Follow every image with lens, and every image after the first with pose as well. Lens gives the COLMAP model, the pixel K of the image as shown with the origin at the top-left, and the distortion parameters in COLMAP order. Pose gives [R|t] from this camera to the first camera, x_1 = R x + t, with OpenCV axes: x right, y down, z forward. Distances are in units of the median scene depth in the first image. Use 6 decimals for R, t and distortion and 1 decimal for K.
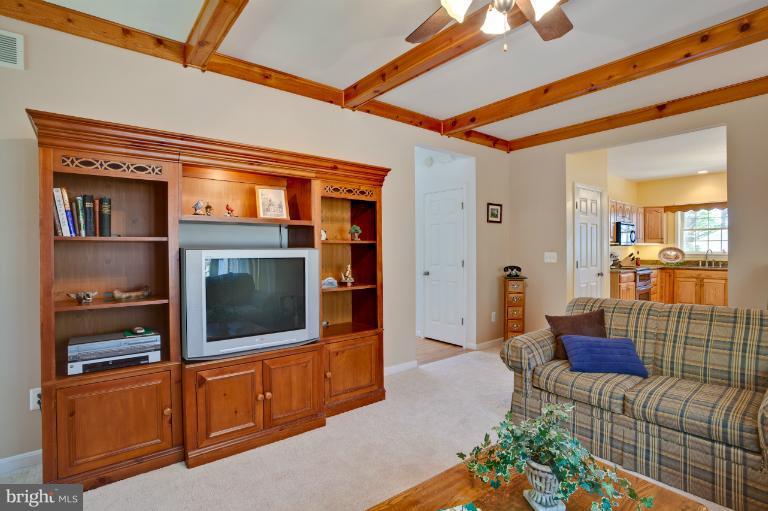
lens RADIAL K [[377.5, 0, 385.3], [0, 377.5, 254.5], [0, 0, 1]] dist [-0.016982, 0.000585]
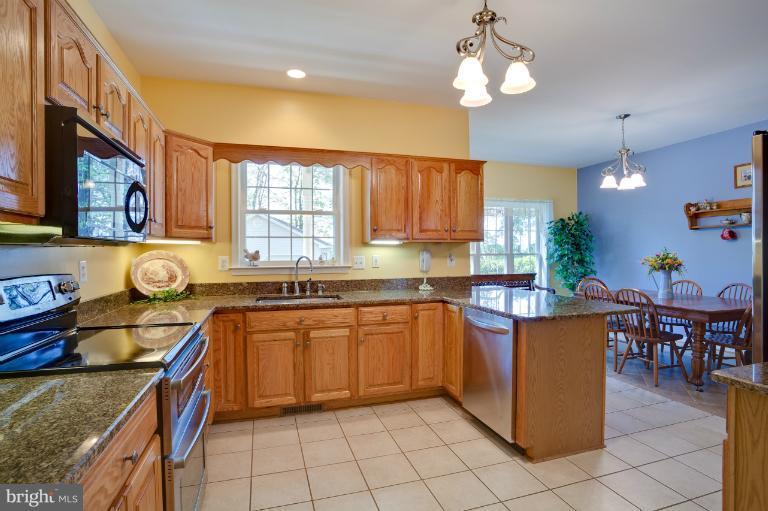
lens RADIAL K [[377.5, 0, 384.2], [0, 377.5, 253.1], [0, 0, 1]] dist [-0.016982, 0.000585]
pose [[0.356039, 0.000019, 0.934471, 0.481430], [0.010024, 0.999942, -0.003840, -0.014941], [-0.934417, 0.010734, 0.356018, 0.750656]]
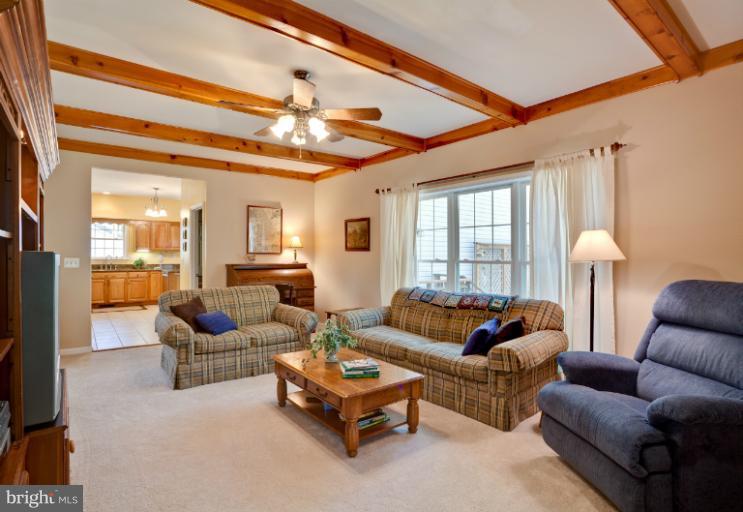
lens RADIAL K [[376.0, 0, 344.7], [0, 376.0, 251.7], [0, 0, 1]] dist [-0.020846, -0.000094]
pose [[0.065335, 0.014722, 0.997755, -0.333897], [0.008321, 0.999848, -0.015298, -0.000428], [-0.997829, 0.009302, 0.065202, 0.125422]]
